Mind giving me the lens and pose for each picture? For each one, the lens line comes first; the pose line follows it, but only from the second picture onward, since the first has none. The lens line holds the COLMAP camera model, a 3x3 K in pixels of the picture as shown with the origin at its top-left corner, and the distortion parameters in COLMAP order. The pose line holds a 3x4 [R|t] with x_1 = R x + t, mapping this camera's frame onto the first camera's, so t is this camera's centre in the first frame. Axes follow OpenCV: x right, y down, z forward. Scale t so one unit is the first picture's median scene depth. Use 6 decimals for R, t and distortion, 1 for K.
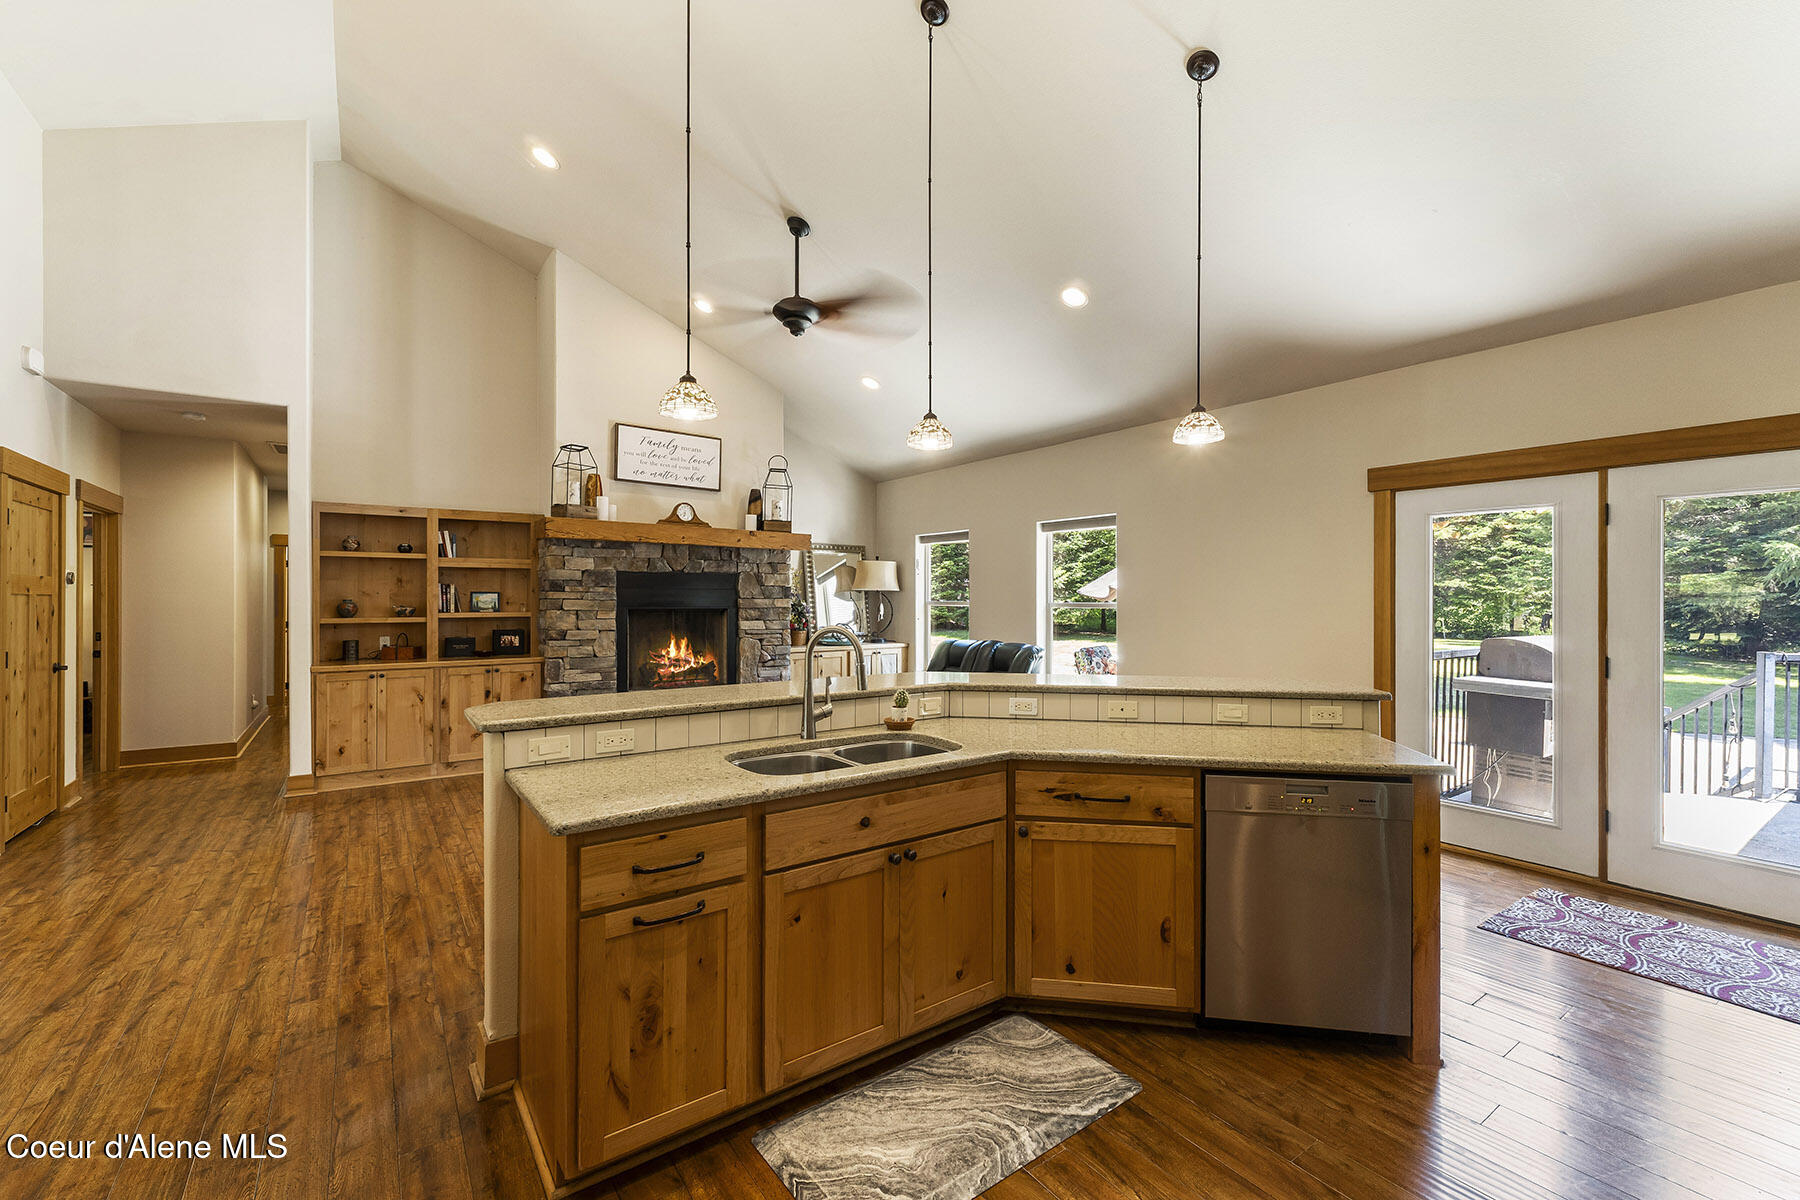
lens RADIAL K [[758.6, 0, 895.0], [0, 758.6, 594.4], [0, 0, 1]] dist [0.004560, -0.000309]
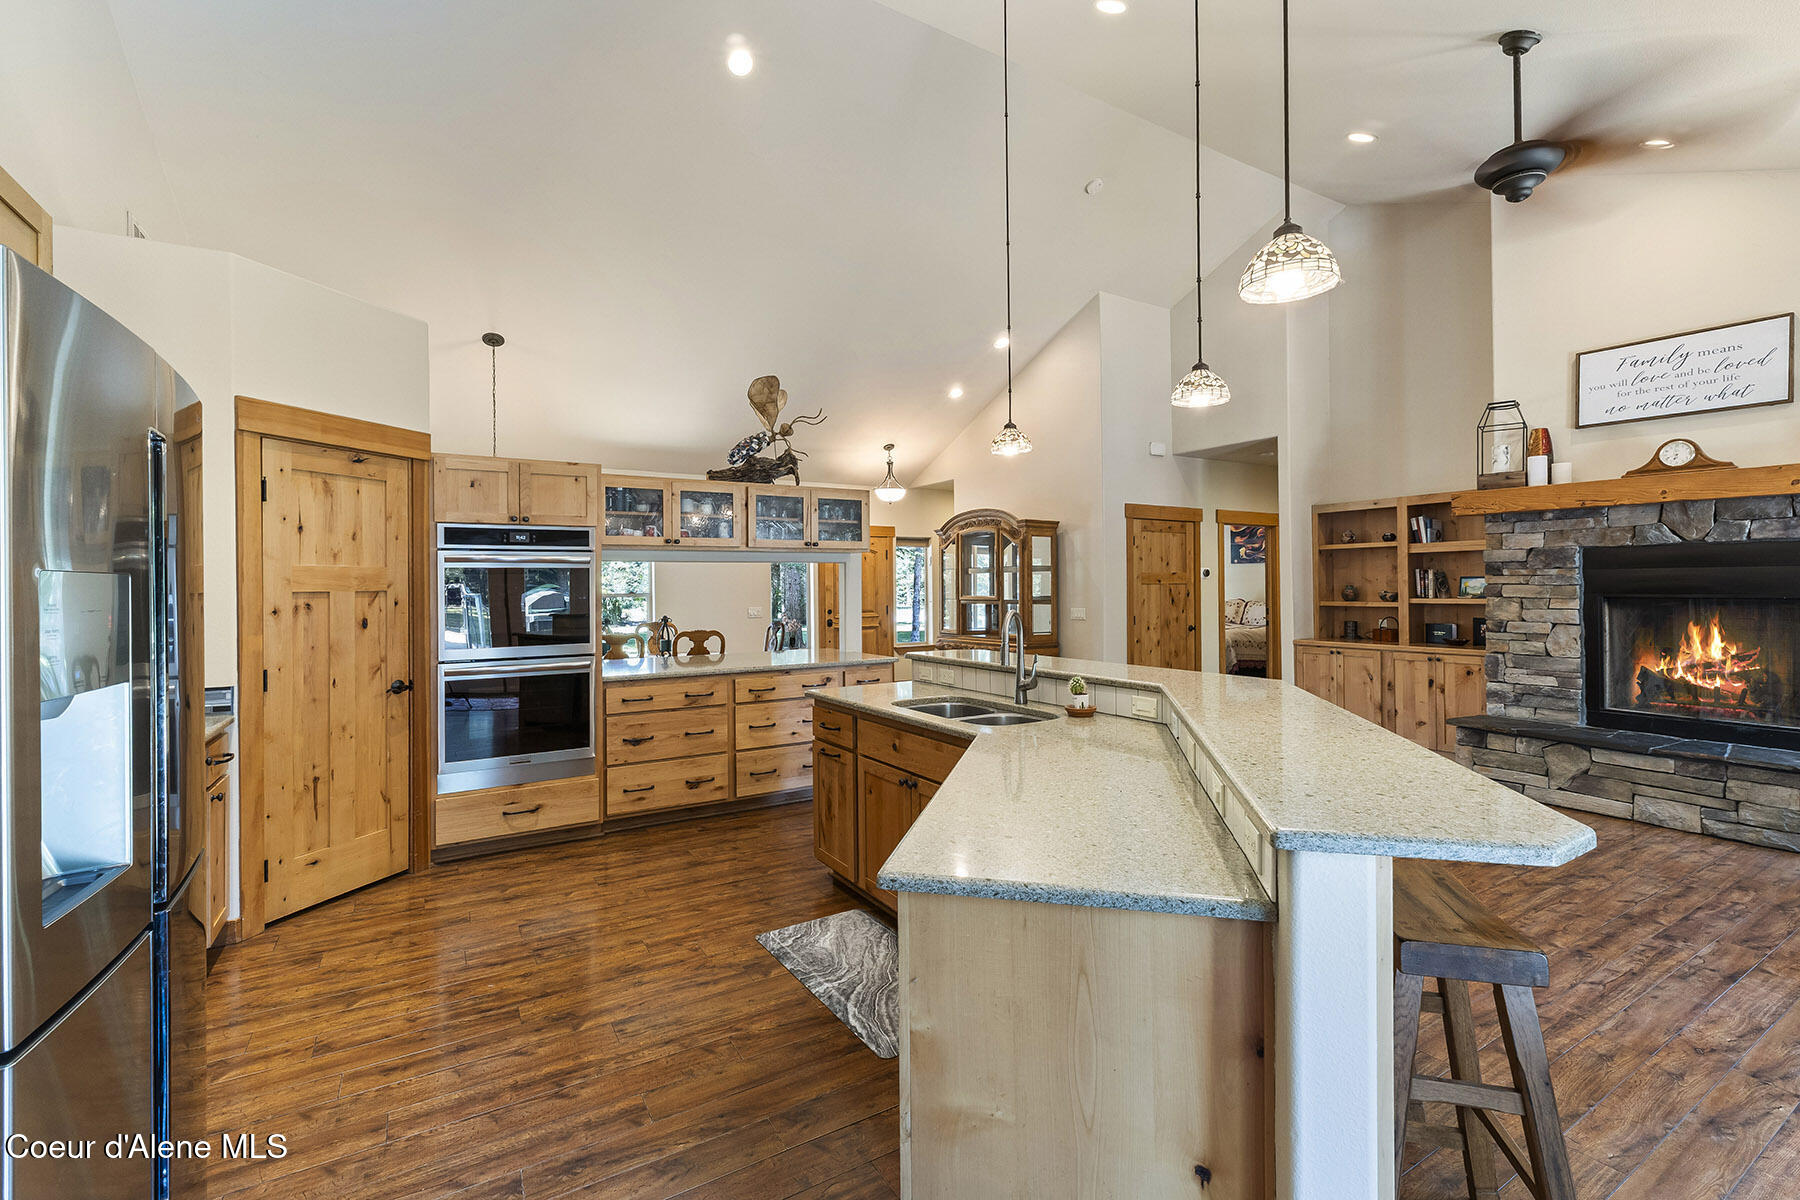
lens RADIAL K [[784.3, 0, 904.0], [0, 784.3, 583.1], [0, 0, 1]] dist [0.009165, -0.000441]
pose [[-0.065357, -0.005773, -0.997845, 0.485501], [0.012682, 0.999898, -0.006615, 0.002414], [0.997781, -0.013087, -0.065277, 0.383871]]
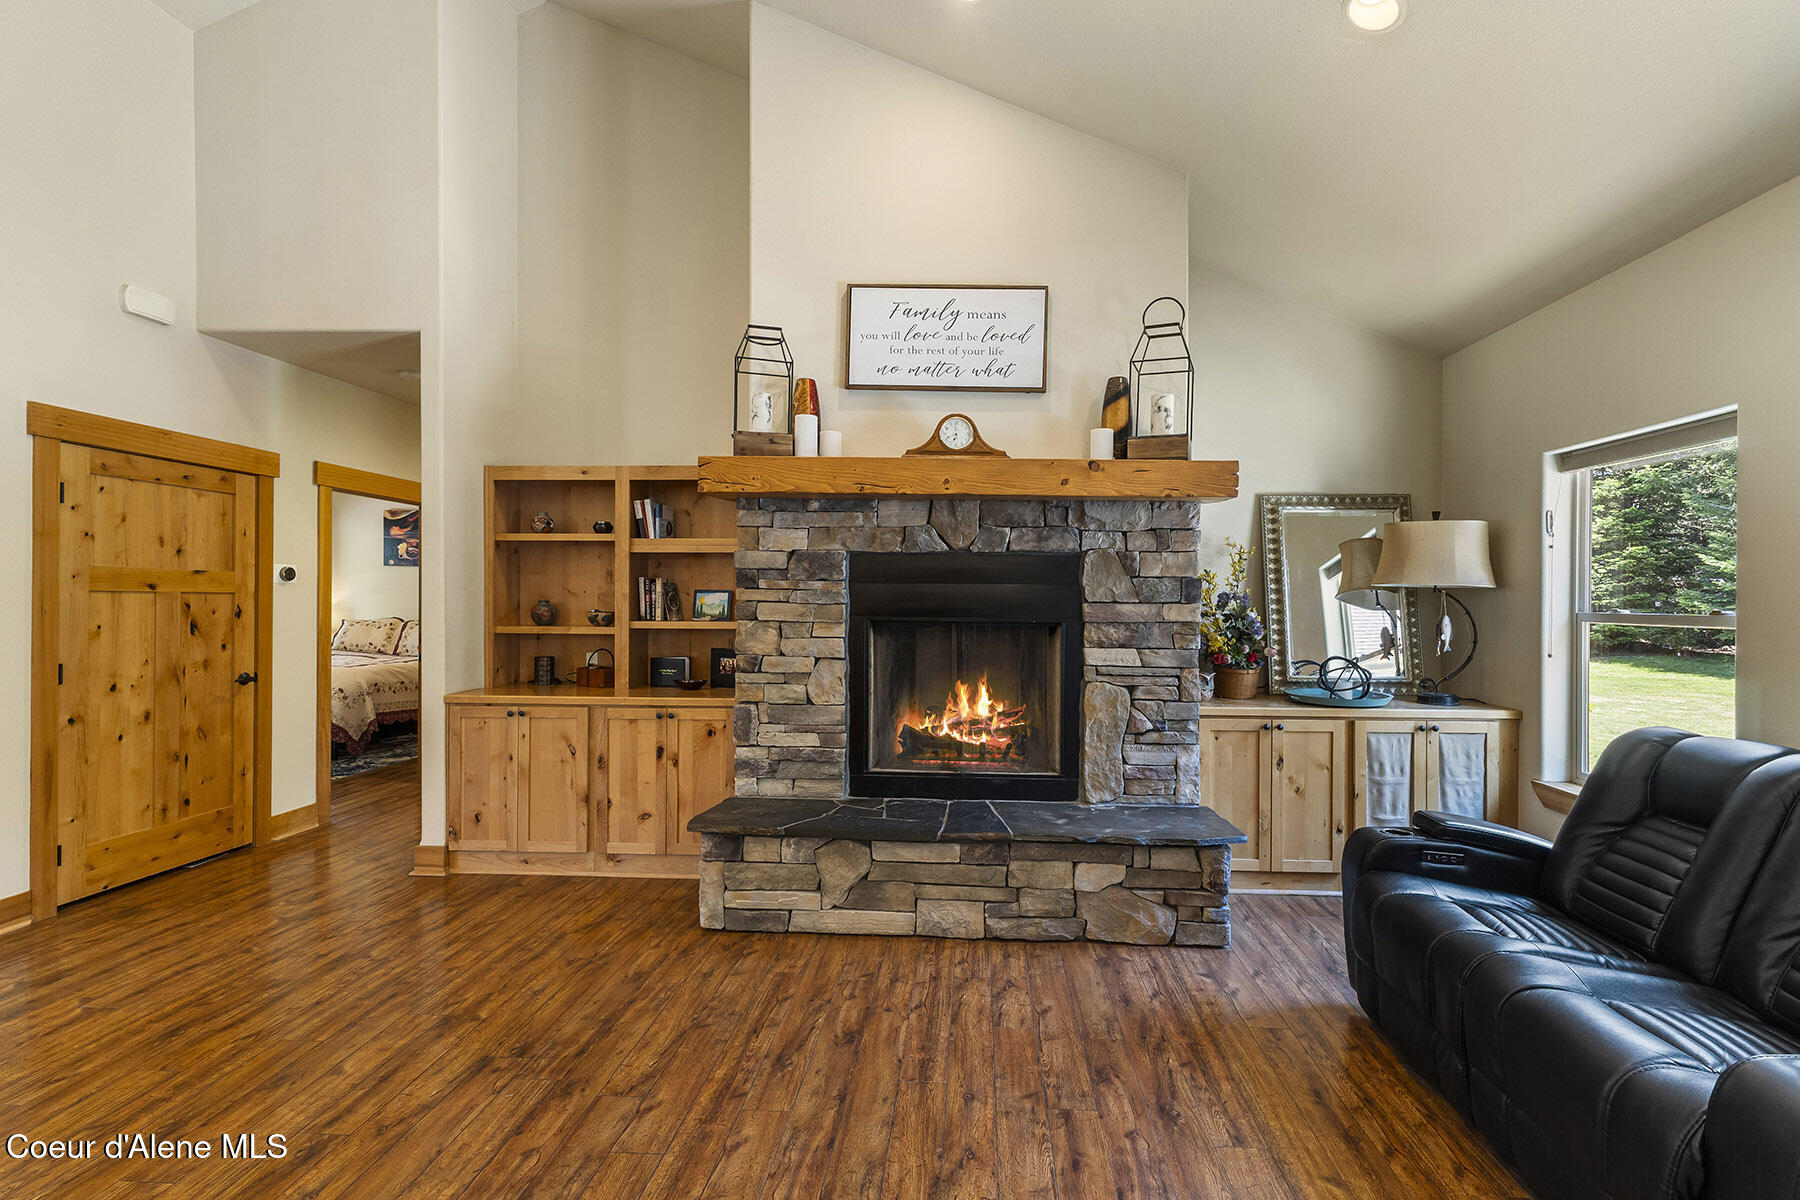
lens RADIAL K [[769.1, 0, 945.0], [0, 769.1, 603.1], [0, 0, 1]] dist [0.003458, 0.000415]
pose [[0.790888, 0.006567, -0.611926, 0.035192], [-0.003133, 0.999973, 0.006683, 0.002998], [0.611953, -0.003368, 0.790887, 0.617437]]
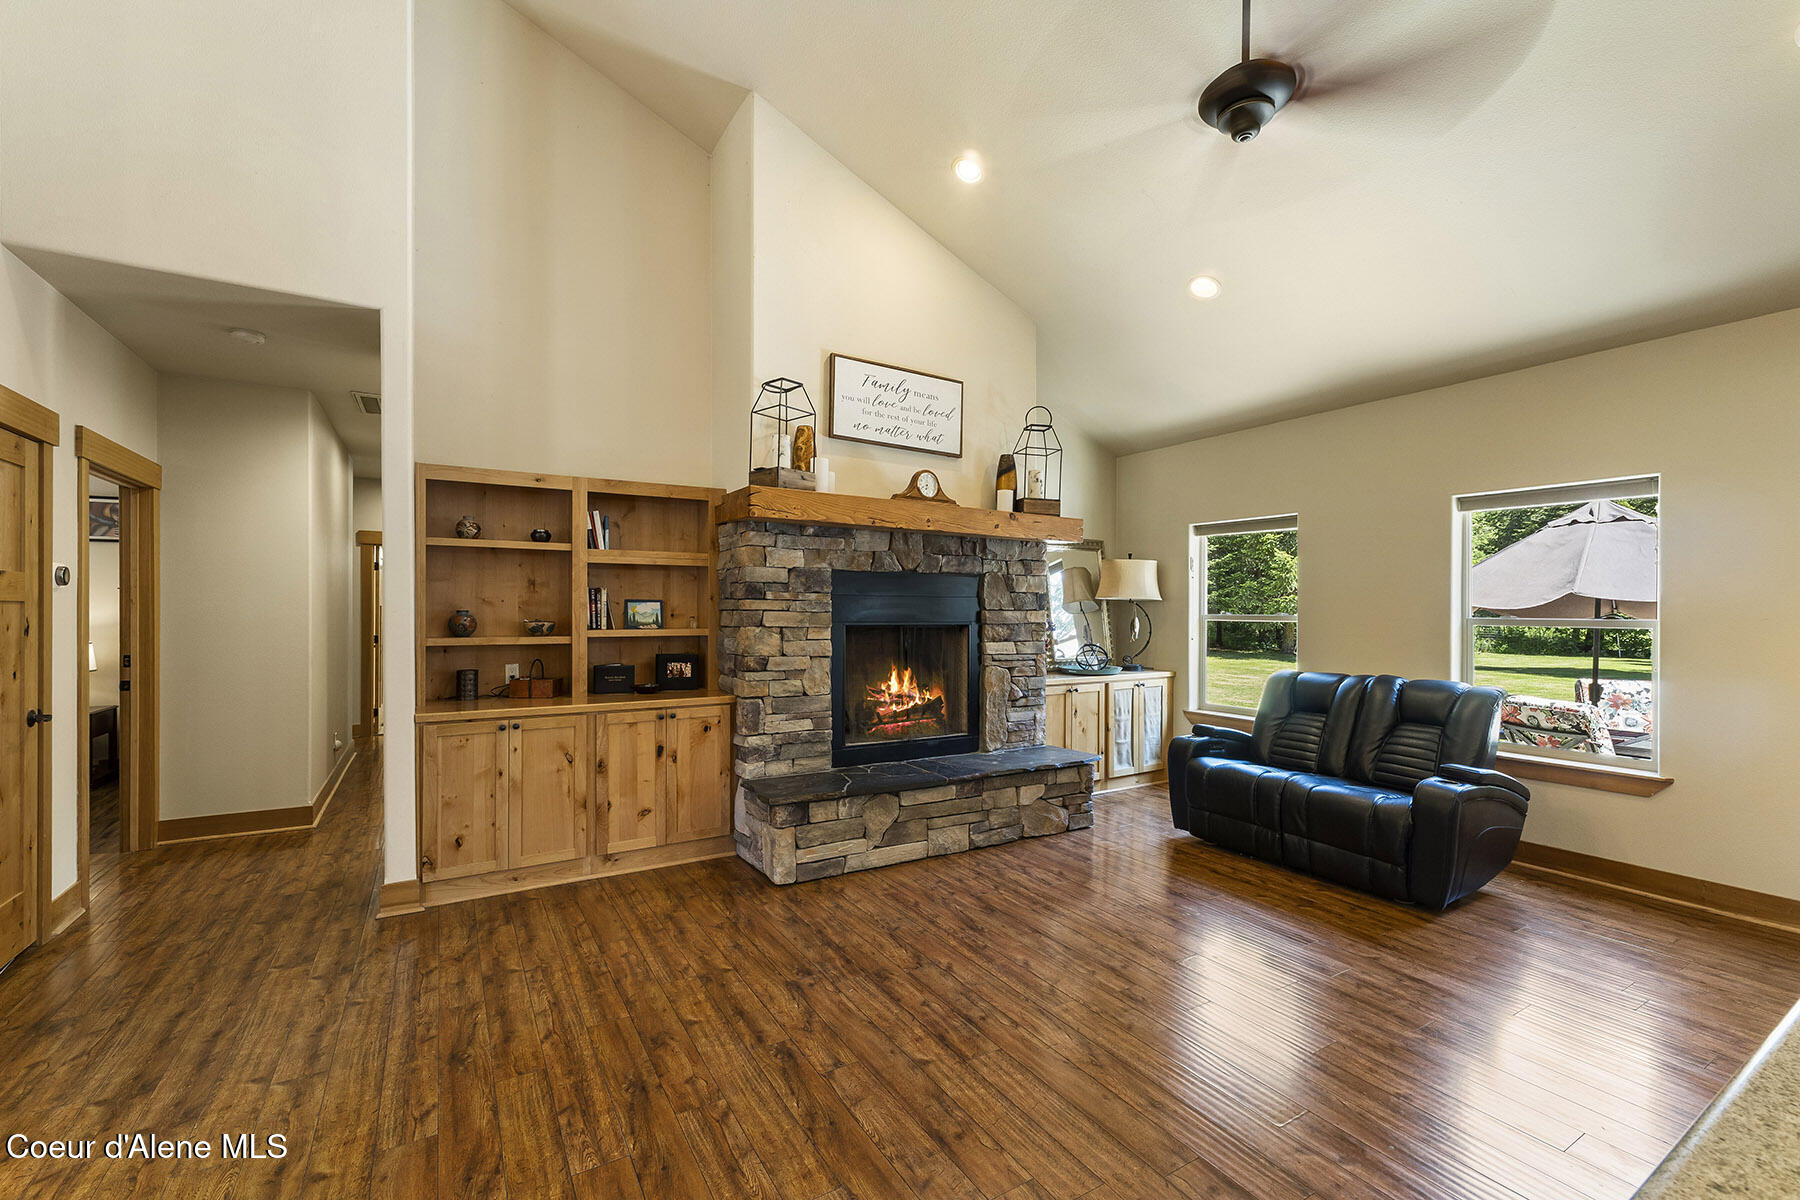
lens RADIAL K [[755.0, 0, 887.6], [0, 755.0, 610.0], [0, 0, 1]] dist [0.003290, 0.000126]
pose [[0.997106, 0.003321, -0.075952, -0.273446], [-0.002871, 0.999978, 0.006033, 0.001433], [0.075971, -0.005797, 0.997093, 0.334713]]
